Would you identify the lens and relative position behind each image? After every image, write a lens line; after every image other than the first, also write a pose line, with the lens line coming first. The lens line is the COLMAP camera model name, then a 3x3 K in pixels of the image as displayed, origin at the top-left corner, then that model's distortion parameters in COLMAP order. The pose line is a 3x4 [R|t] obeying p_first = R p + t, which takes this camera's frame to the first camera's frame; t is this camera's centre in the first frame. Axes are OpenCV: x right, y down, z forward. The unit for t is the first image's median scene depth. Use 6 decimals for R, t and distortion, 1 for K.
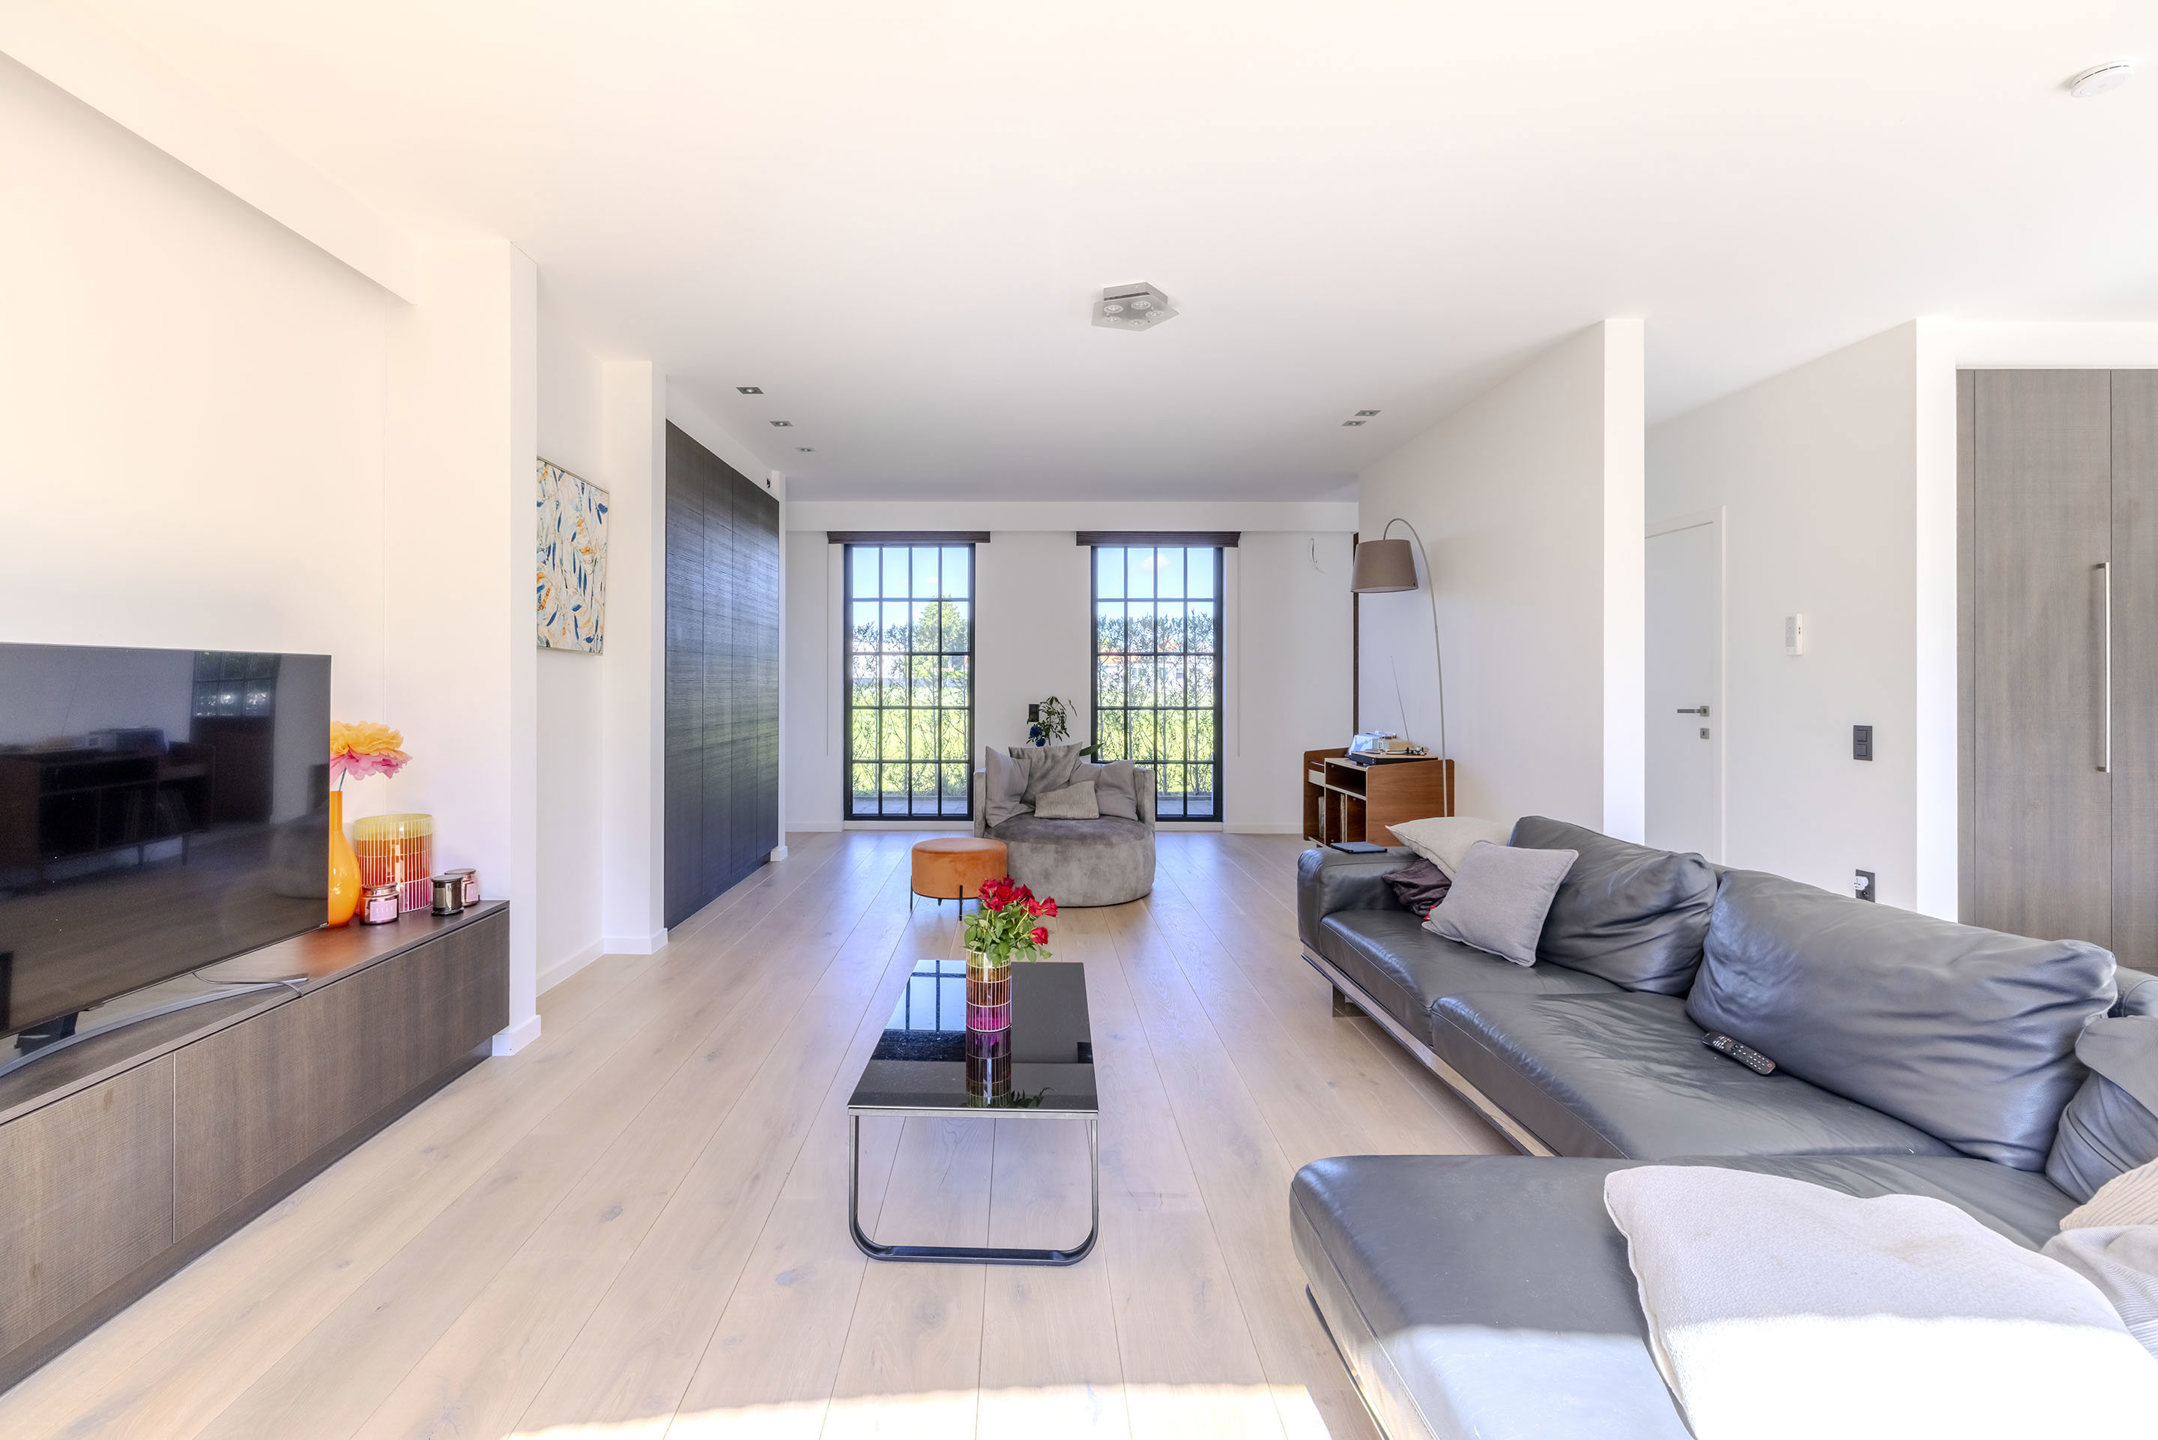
lens RADIAL K [[920.6, 0, 1038.7], [0, 920.6, 679.9], [0, 0, 1]] dist [-0.001272, -0.000323]
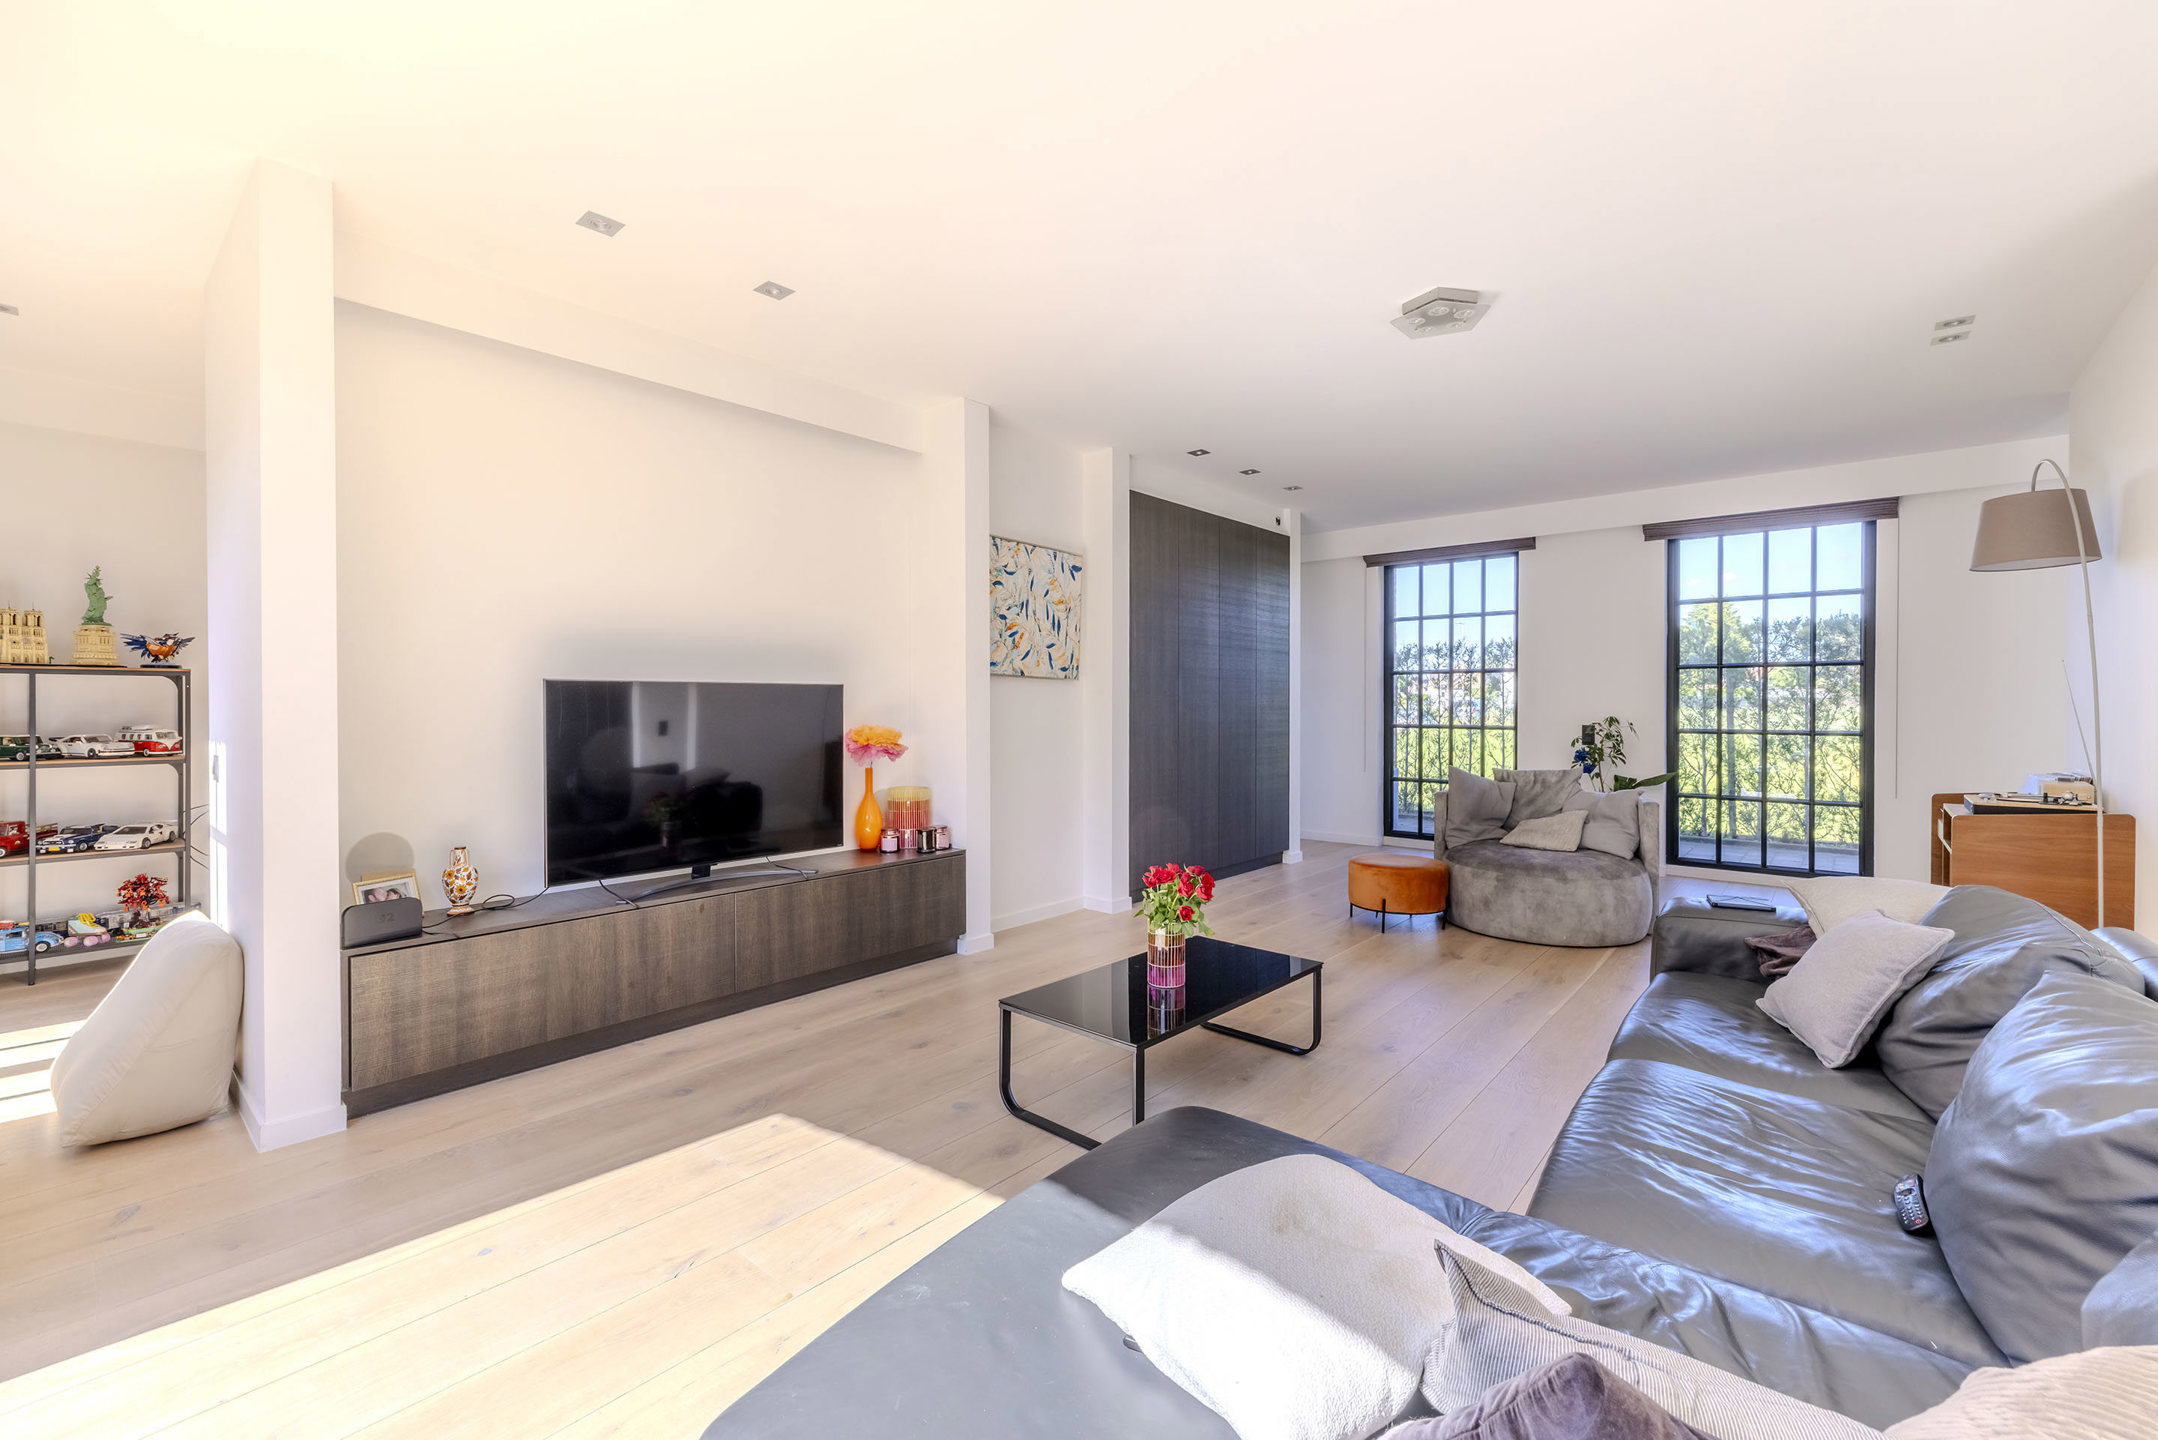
lens RADIAL K [[920.6, 0, 1083.0], [0, 920.6, 714.1], [0, 0, 1]] dist [-0.001272, -0.000323]
pose [[0.756017, 0.006437, -0.654520, 0.362153], [0.003393, 0.999900, 0.013753, 0.002807], [0.654543, -0.012618, 0.755919, 0.011122]]
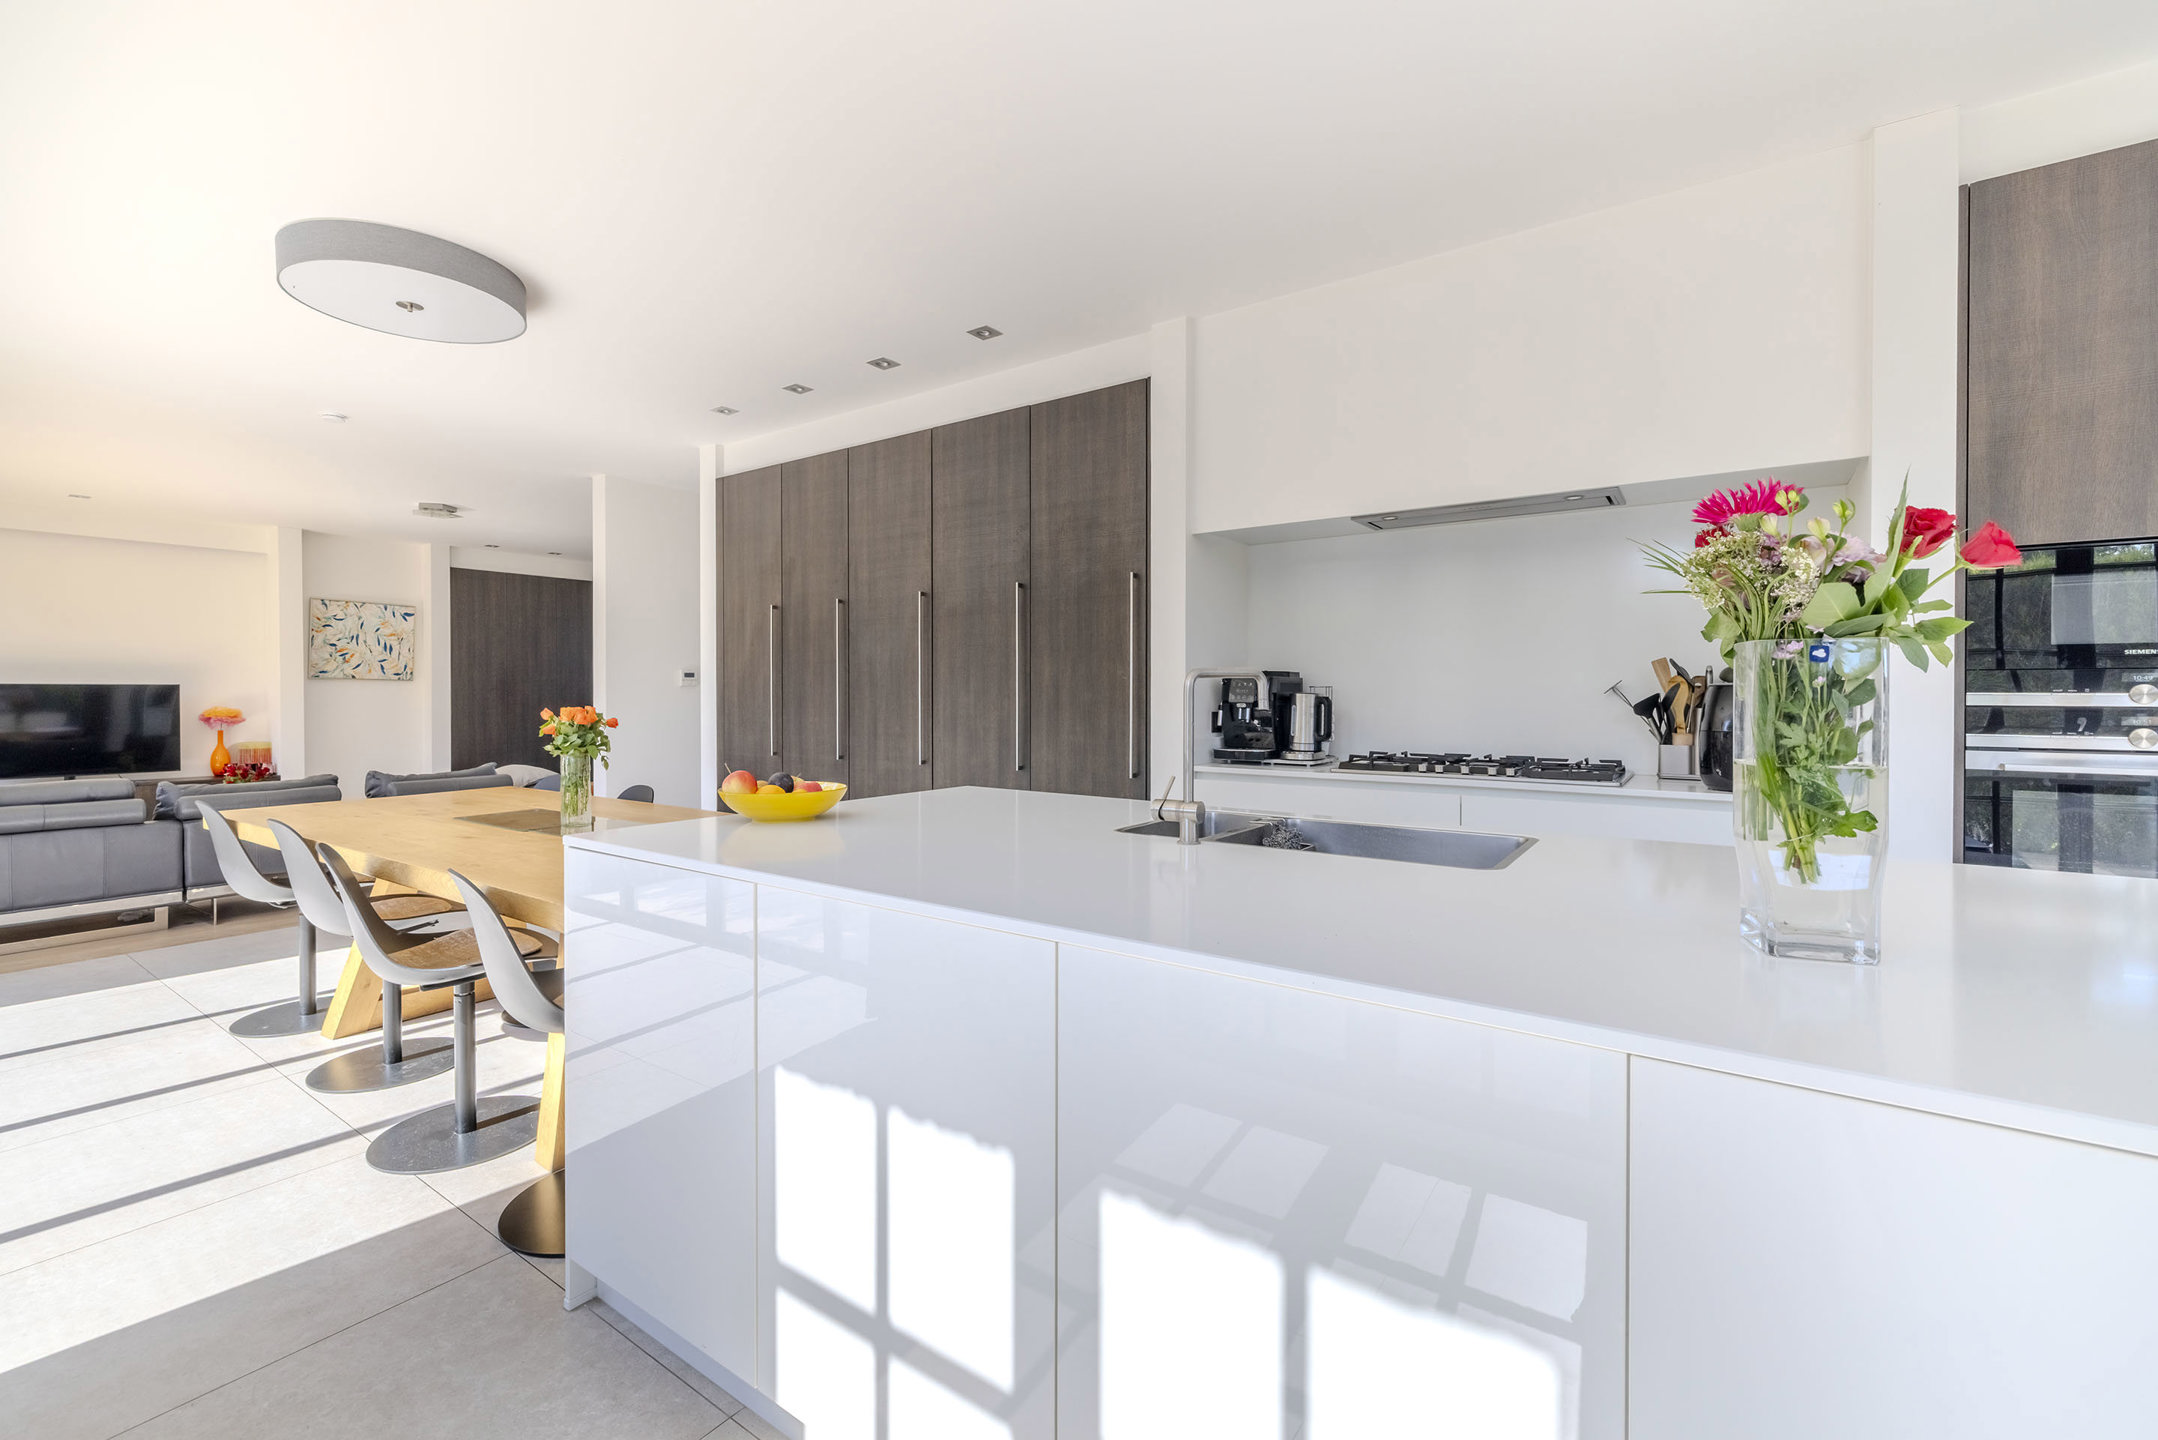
lens RADIAL K [[864.5, 0, 1072.5], [0, 864.5, 707.5], [0, 0, 1]] dist [-0.000367, -0.000040]
pose [[0.832960, 0.007553, -0.553281, 1.855599], [0.005944, 0.999727, 0.022597, 0.000191], [0.553301, -0.022111, 0.832688, 0.133774]]
